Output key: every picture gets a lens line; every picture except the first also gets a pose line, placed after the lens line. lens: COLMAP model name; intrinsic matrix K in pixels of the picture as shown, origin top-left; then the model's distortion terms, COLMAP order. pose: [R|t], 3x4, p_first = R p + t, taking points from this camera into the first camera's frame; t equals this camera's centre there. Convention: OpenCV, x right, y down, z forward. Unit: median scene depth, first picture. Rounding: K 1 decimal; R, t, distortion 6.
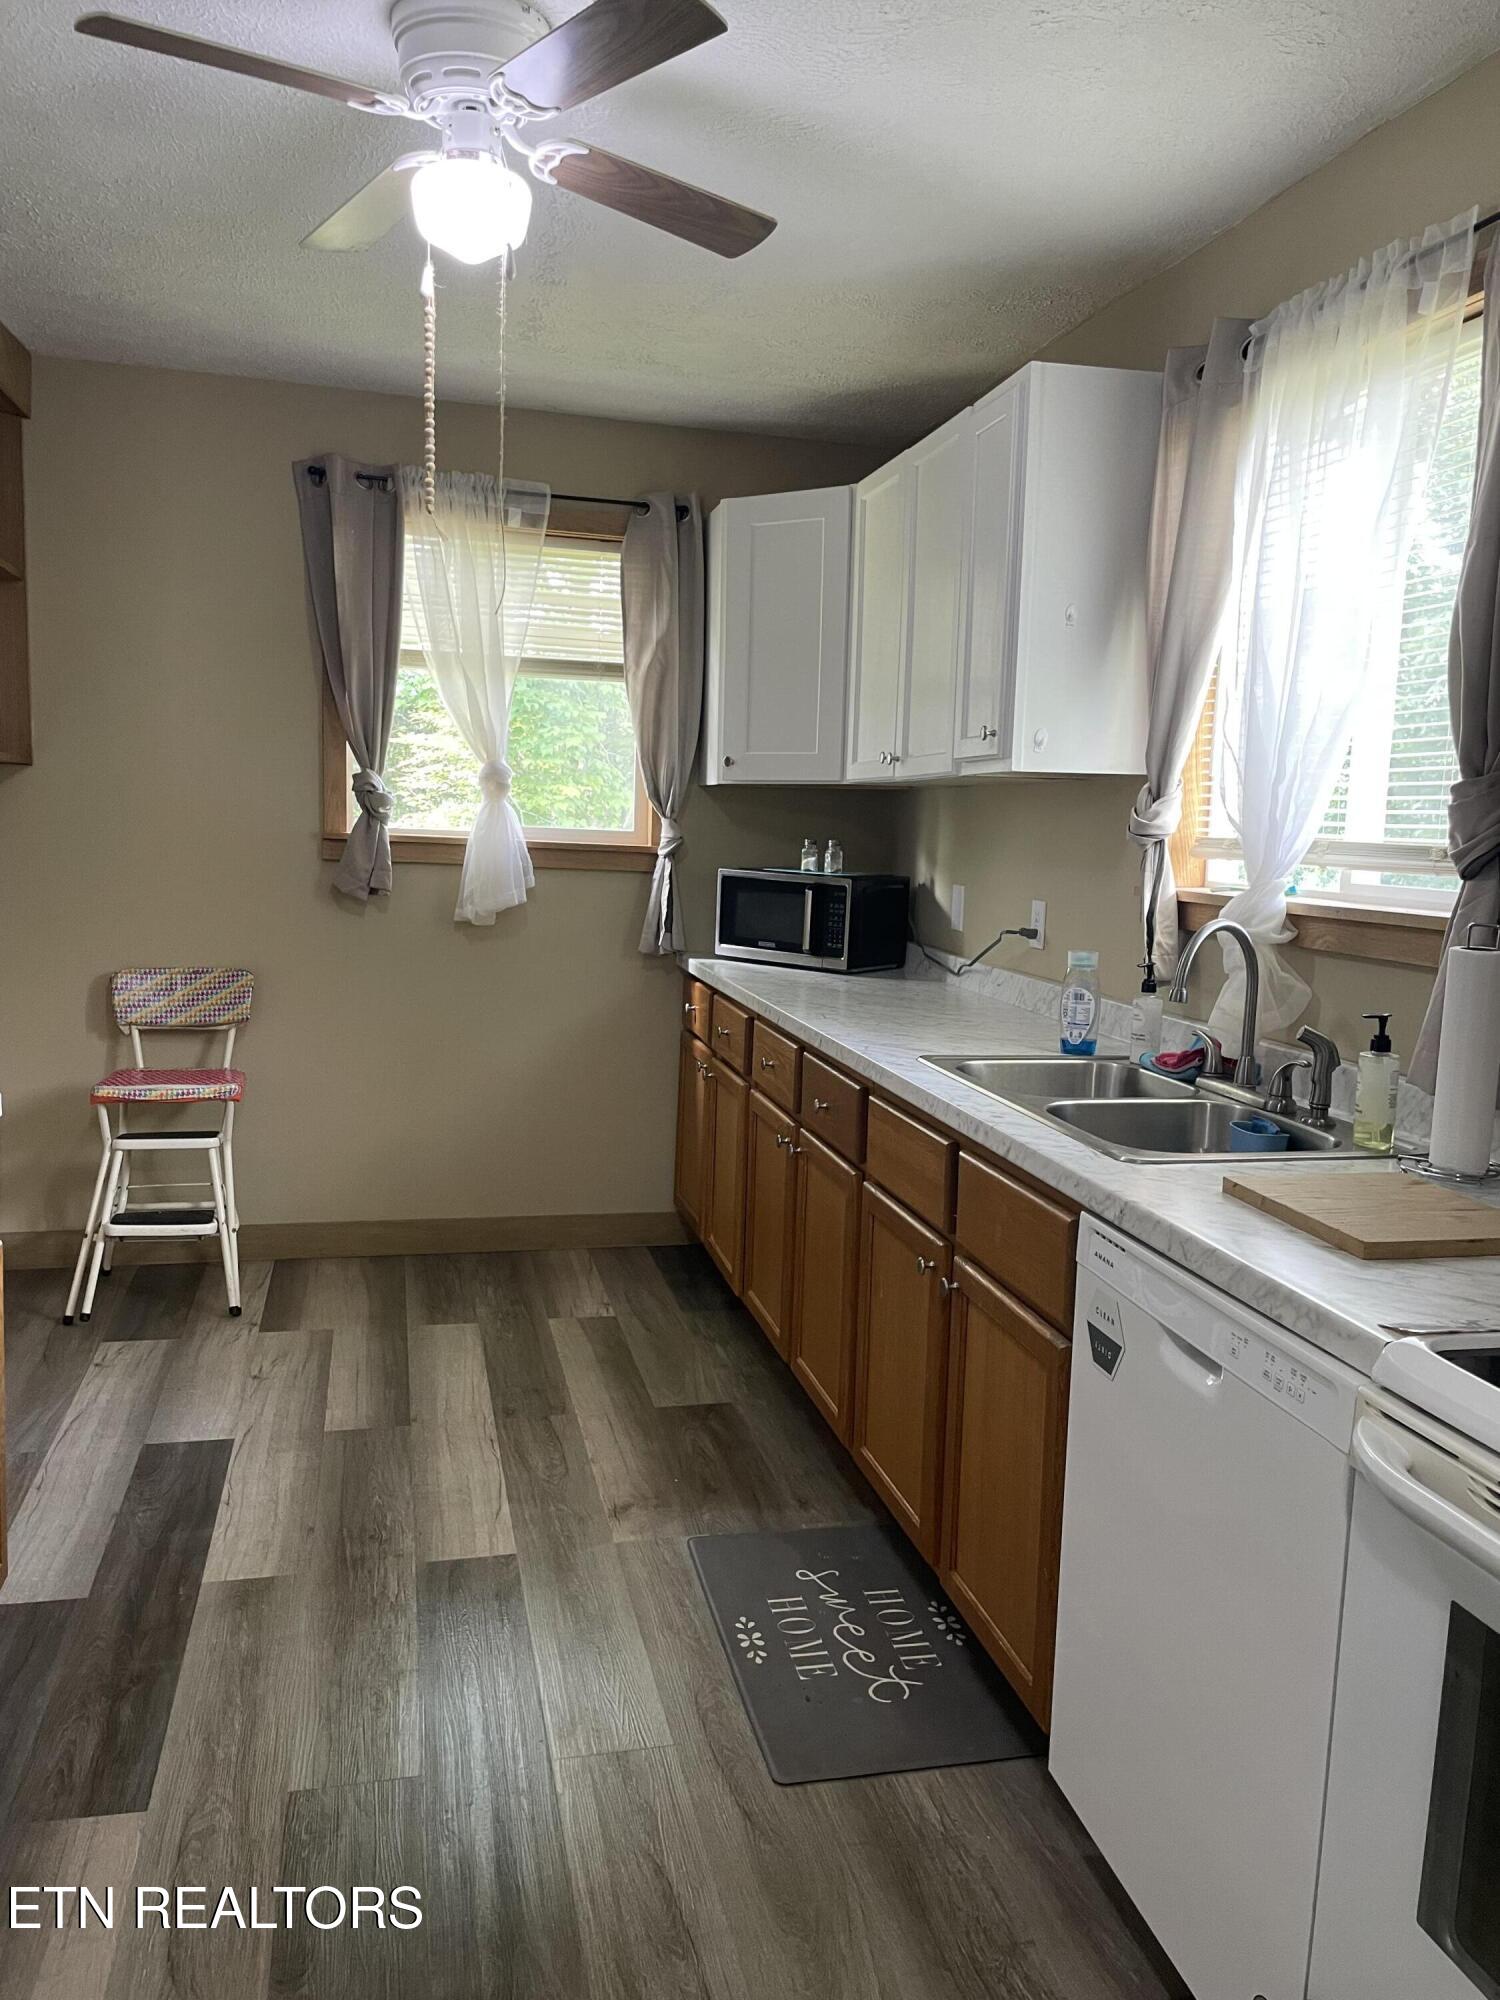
lens RADIAL K [[1522.1, 0, 745.2], [0, 1522.1, 1001.2], [0, 0, 1]] dist [0.075853, -0.090308]
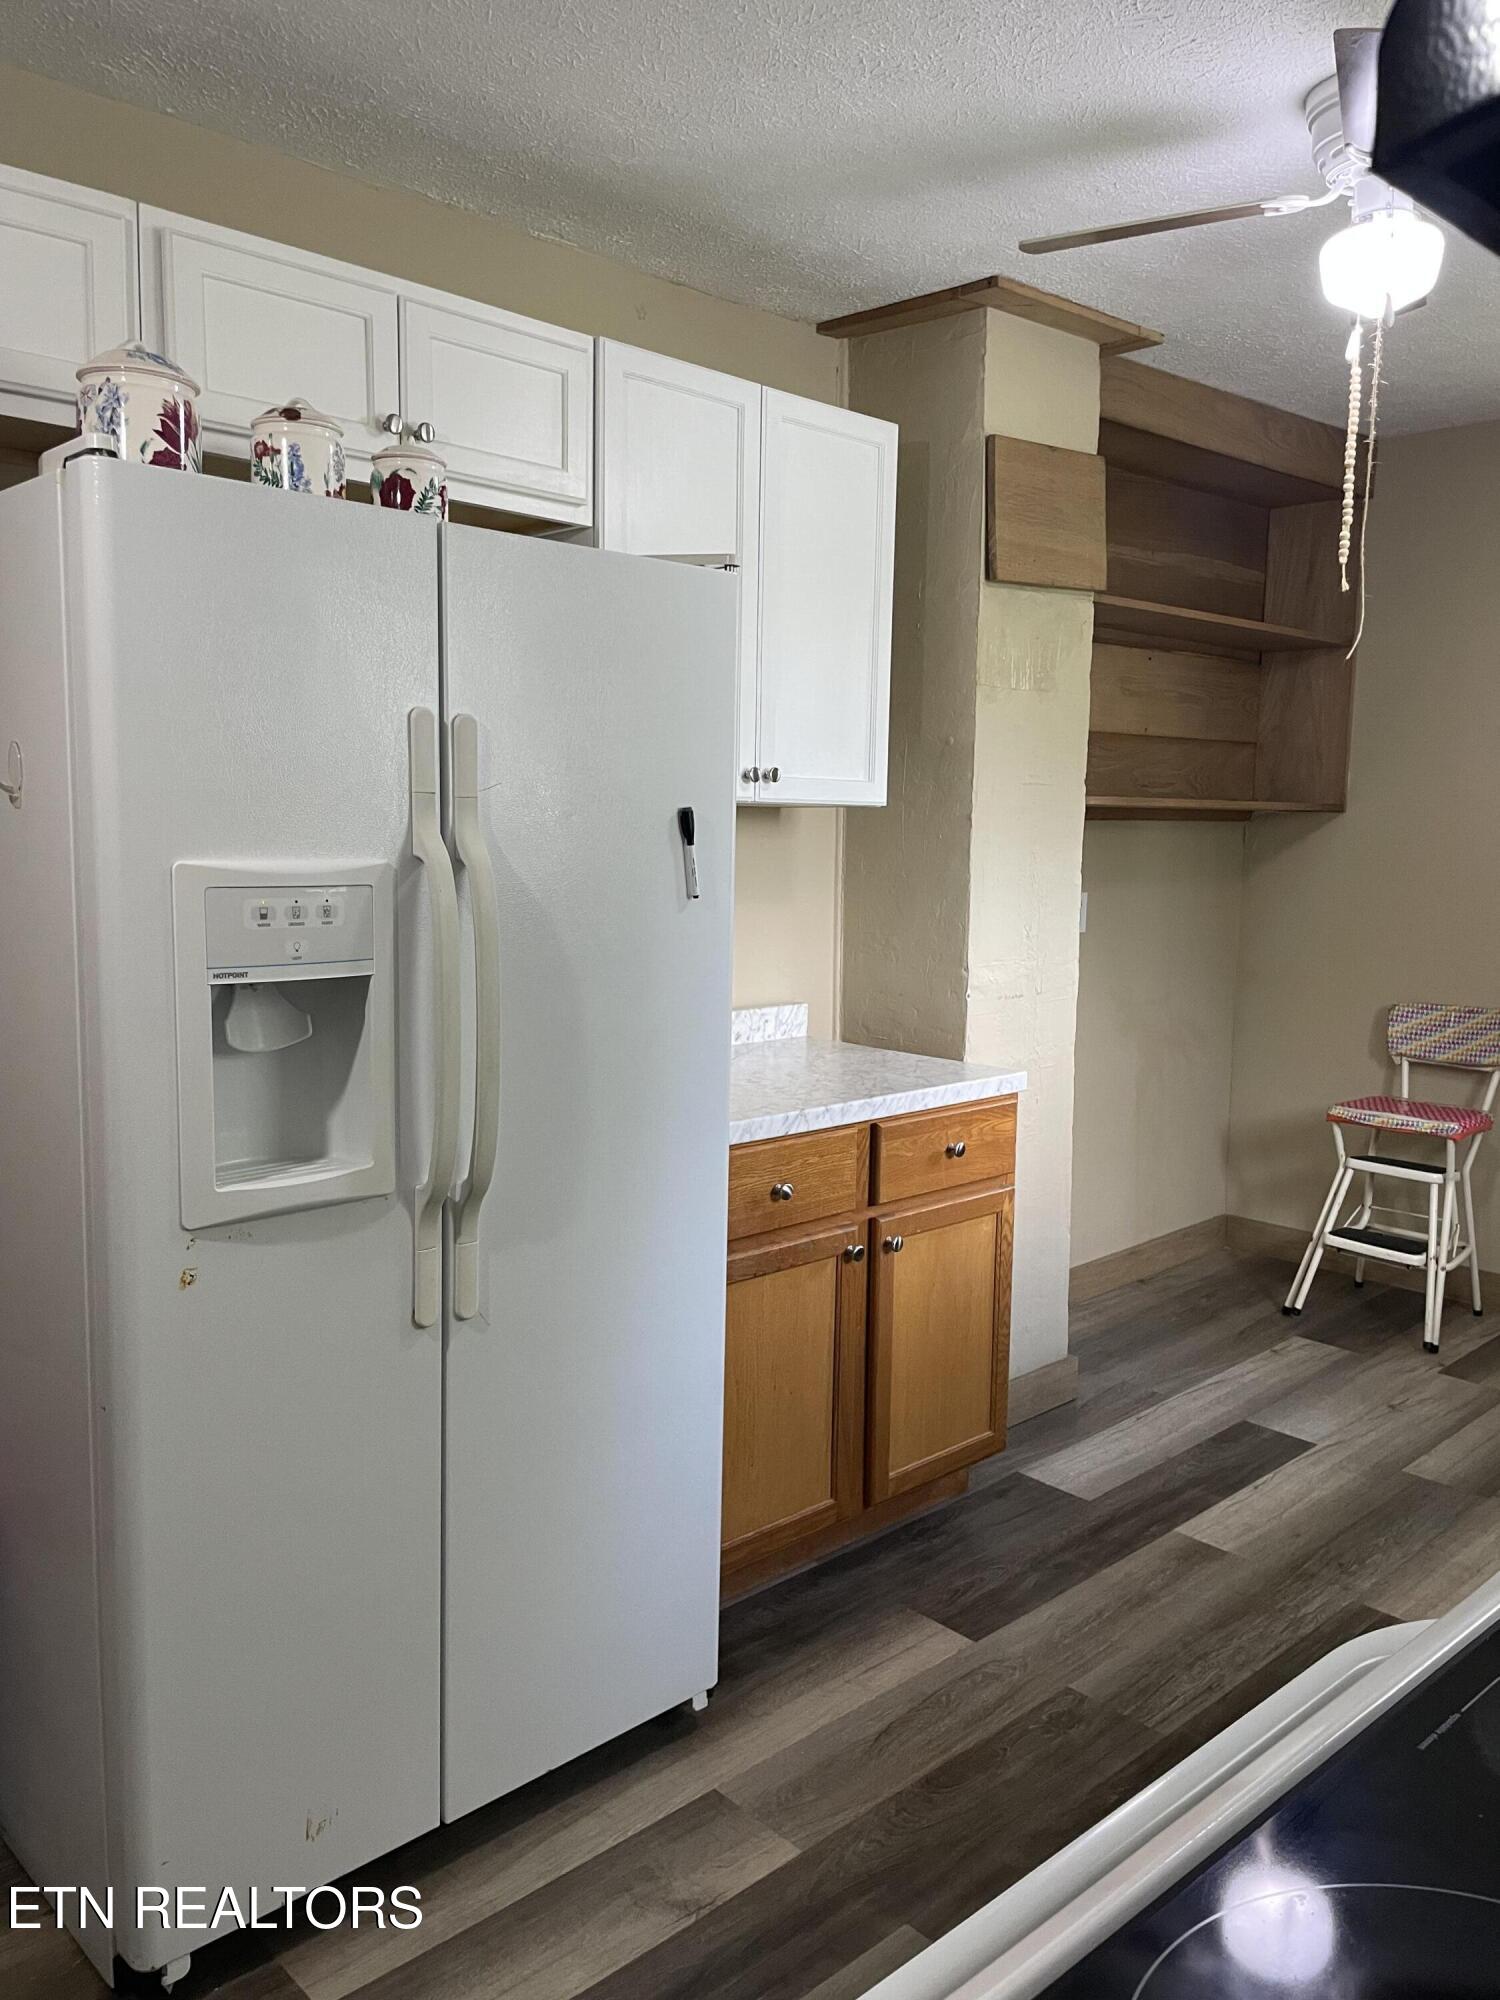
lens RADIAL K [[1522.1, 0, 739.5], [0, 1522.1, 1001.3], [0, 0, 1]] dist [0.075853, -0.090308]
pose [[0.493577, 0.078547, -0.866148, 0.316121], [-0.101826, 0.994283, 0.032141, -0.010647], [0.863721, 0.072332, 0.498753, 0.092337]]
